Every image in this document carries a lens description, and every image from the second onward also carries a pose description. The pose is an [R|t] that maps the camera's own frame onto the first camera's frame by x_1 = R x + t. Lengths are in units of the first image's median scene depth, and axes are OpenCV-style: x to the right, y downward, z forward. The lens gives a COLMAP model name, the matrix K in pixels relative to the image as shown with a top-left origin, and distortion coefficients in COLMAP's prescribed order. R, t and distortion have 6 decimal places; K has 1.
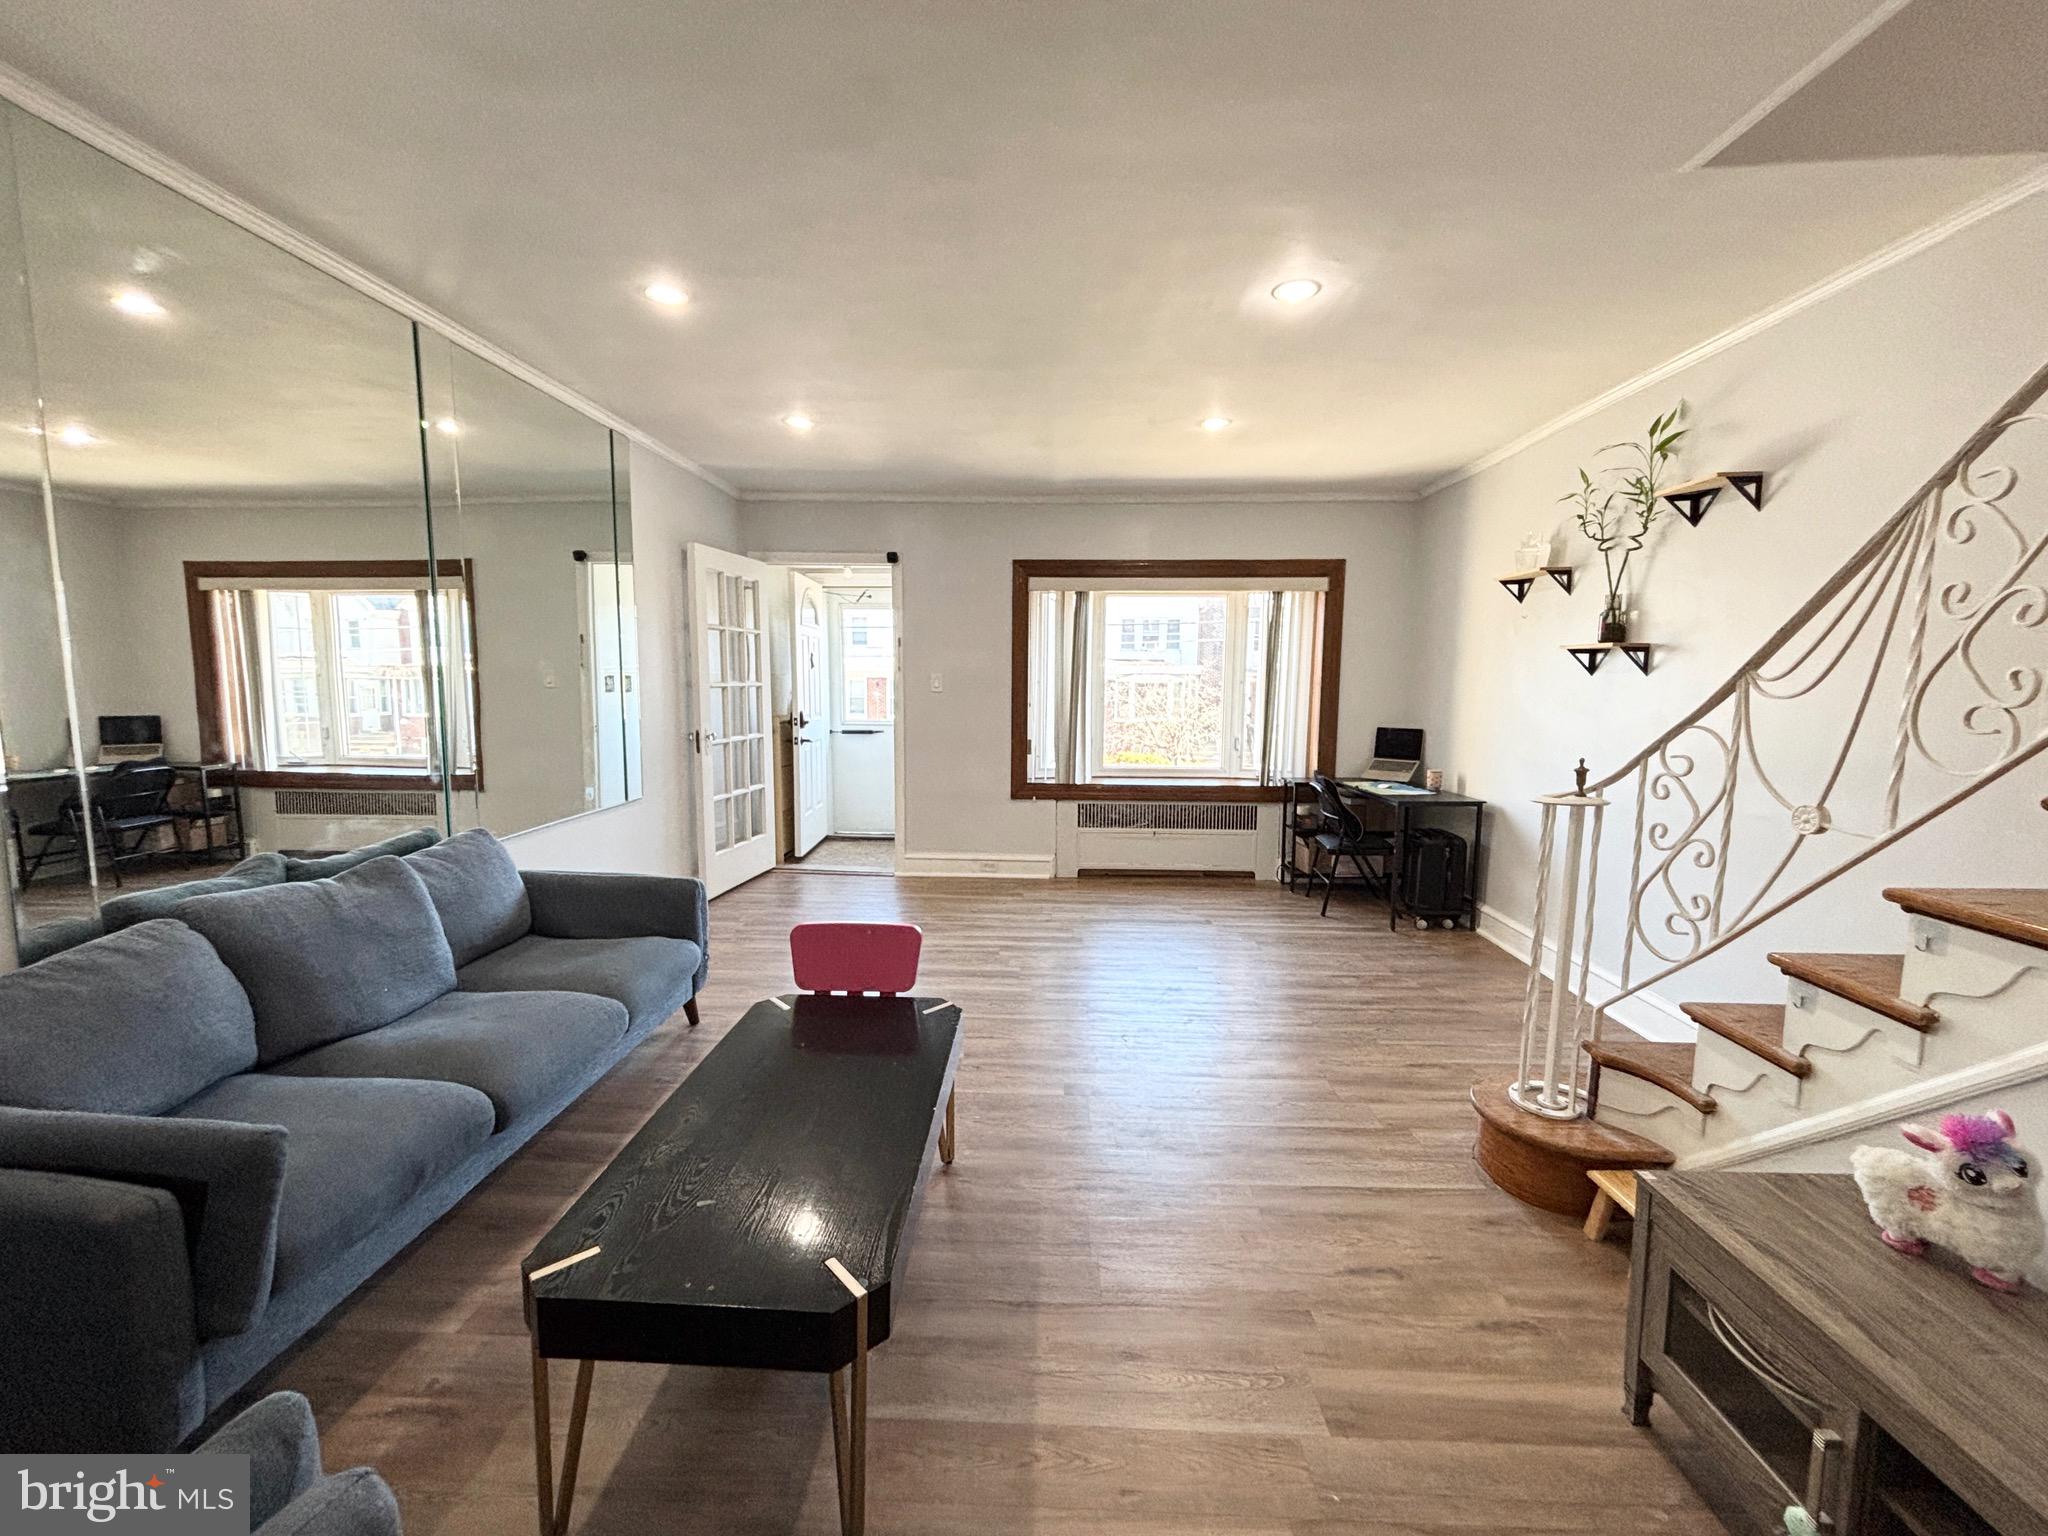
lens RADIAL K [[835.6, 0, 1024.0], [0, 835.6, 768.0], [0, 0, 1]] dist [-0.002038, -0.000017]
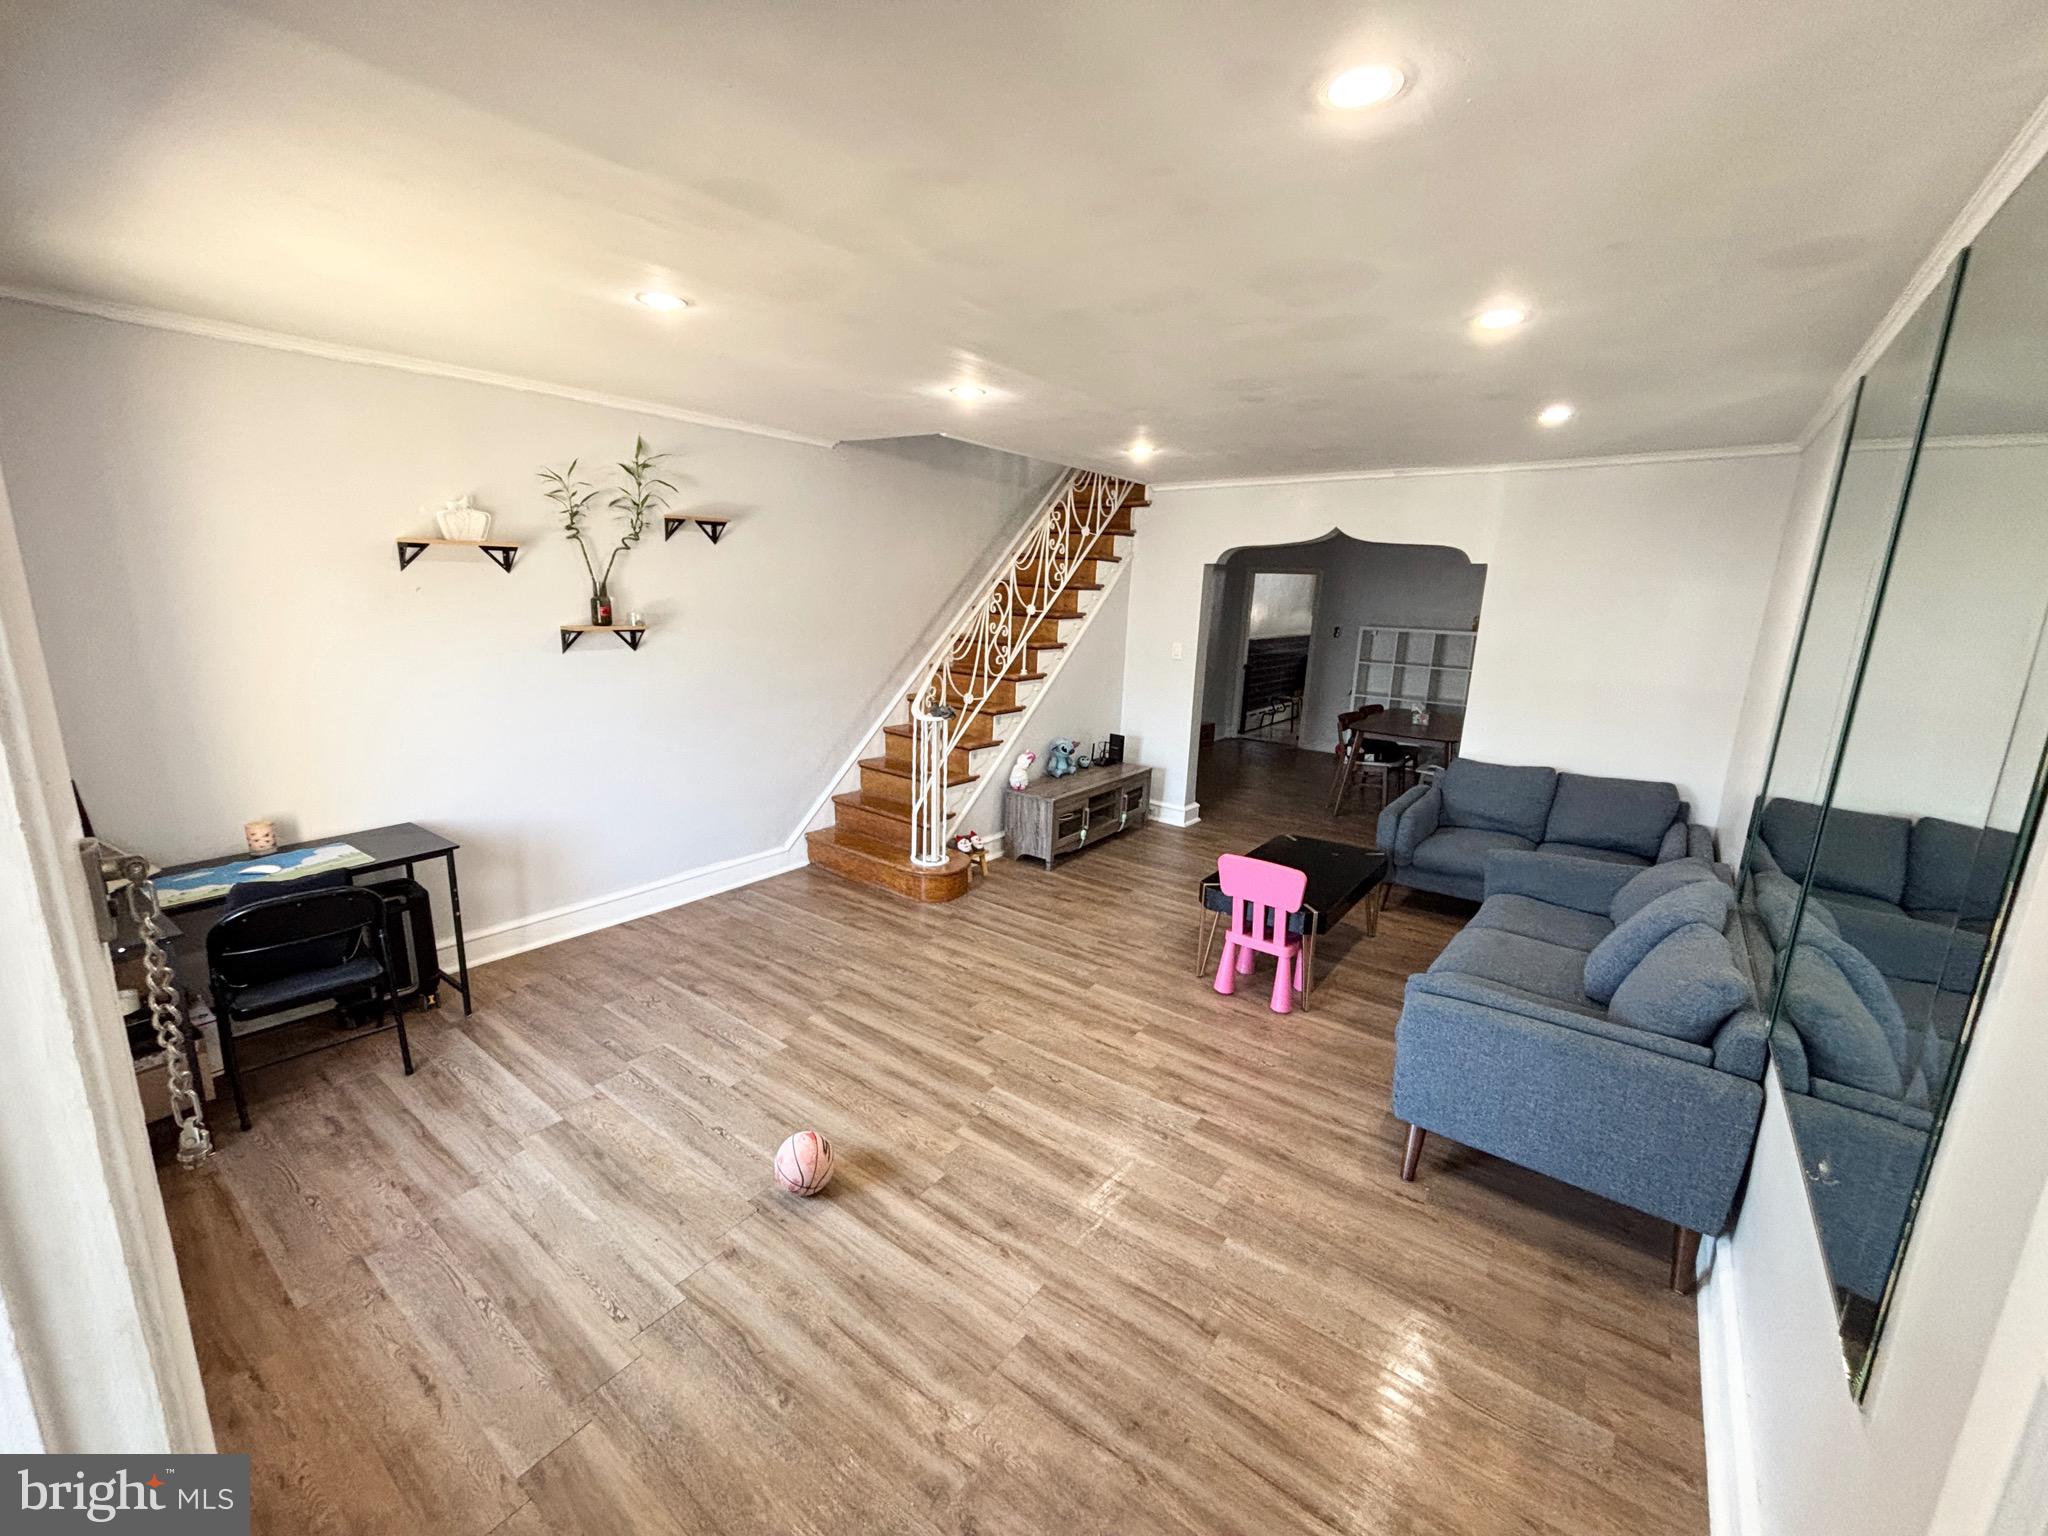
lens RADIAL K [[835.6, 0, 1024.0], [0, 835.6, 768.0], [0, 0, 1]] dist [-0.002038, -0.000017]
pose [[-0.822630, -0.158523, 0.546032, -0.513861], [0.022316, 0.950606, 0.309598, -0.356642], [-0.568140, 0.266870, -0.778459, 1.890696]]
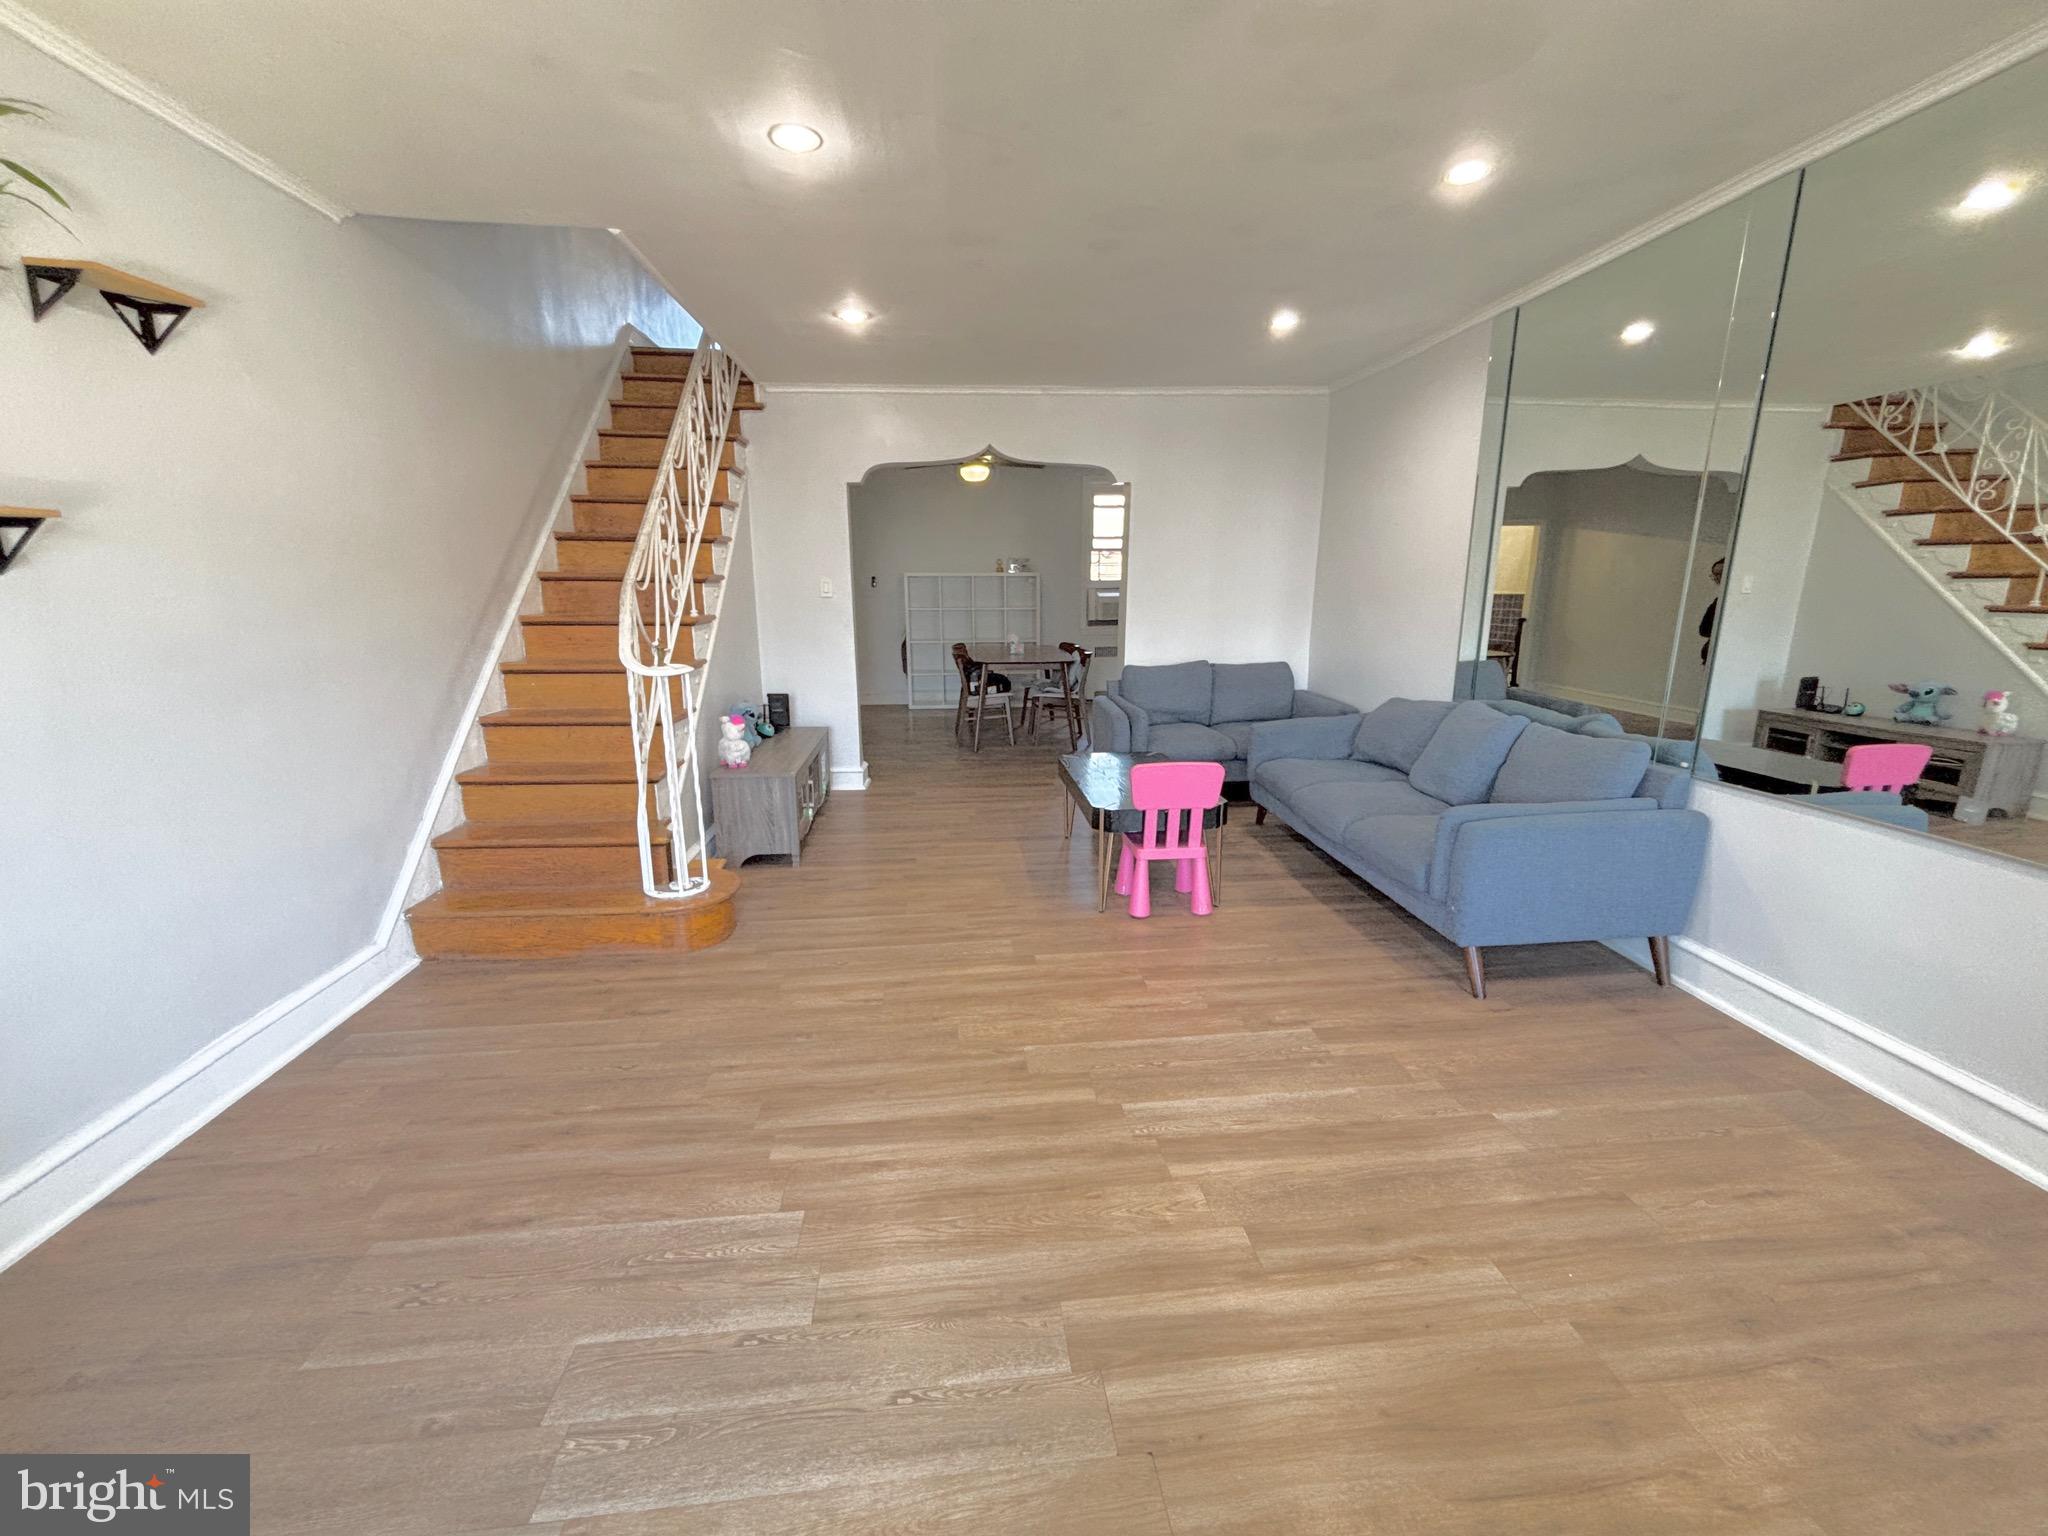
lens RADIAL K [[835.6, 0, 1024.0], [0, 835.6, 768.0], [0, 0, 1]] dist [-0.002038, -0.000017]
pose [[-0.990365, 0.026649, -0.135896, 0.193257], [-0.018833, 0.946276, 0.322811, -0.195866], [0.137198, 0.322260, -0.936657, 1.811572]]
